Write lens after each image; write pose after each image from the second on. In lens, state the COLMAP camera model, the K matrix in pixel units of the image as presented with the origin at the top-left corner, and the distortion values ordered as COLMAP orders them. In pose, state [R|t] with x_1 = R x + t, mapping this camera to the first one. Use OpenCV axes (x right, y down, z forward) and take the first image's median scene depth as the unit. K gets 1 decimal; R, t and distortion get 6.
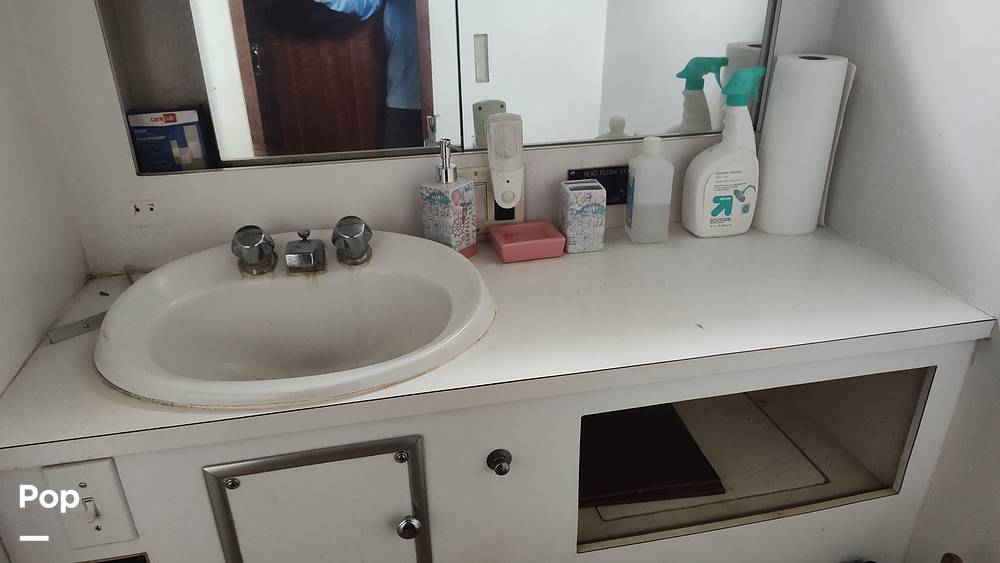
lens RADIAL K [[682.3, 0, 501.7], [0, 682.3, 305.5], [0, 0, 1]] dist [0.047976, -0.077985]
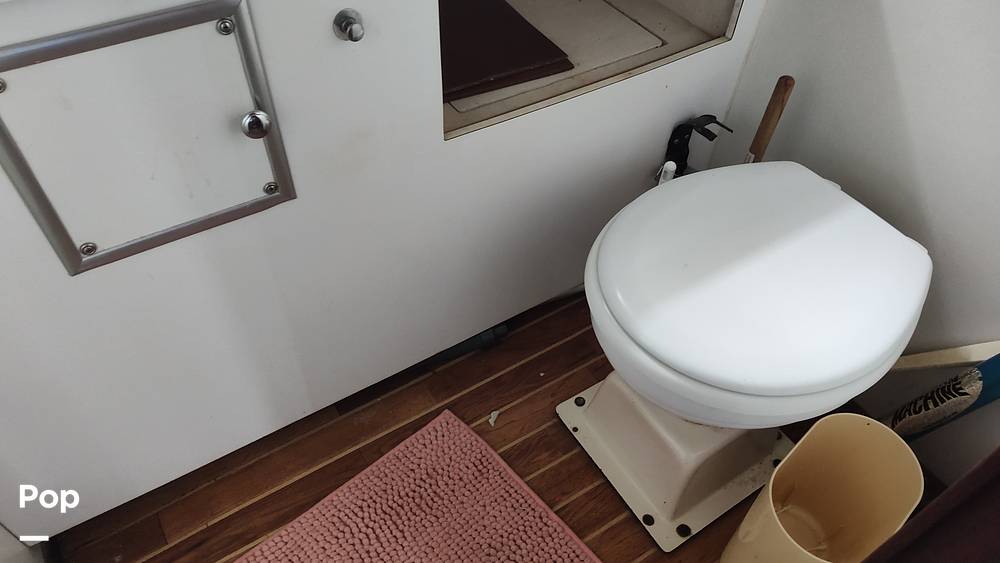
lens RADIAL K [[675.1, 0, 493.3], [0, 675.1, 285.8], [0, 0, 1]] dist [0.040019, -0.070648]
pose [[0.939379, -0.224687, 0.259005, -0.096538], [0.108679, 0.911538, 0.396595, 0.166128], [-0.325202, -0.344404, 0.880698, 0.098433]]
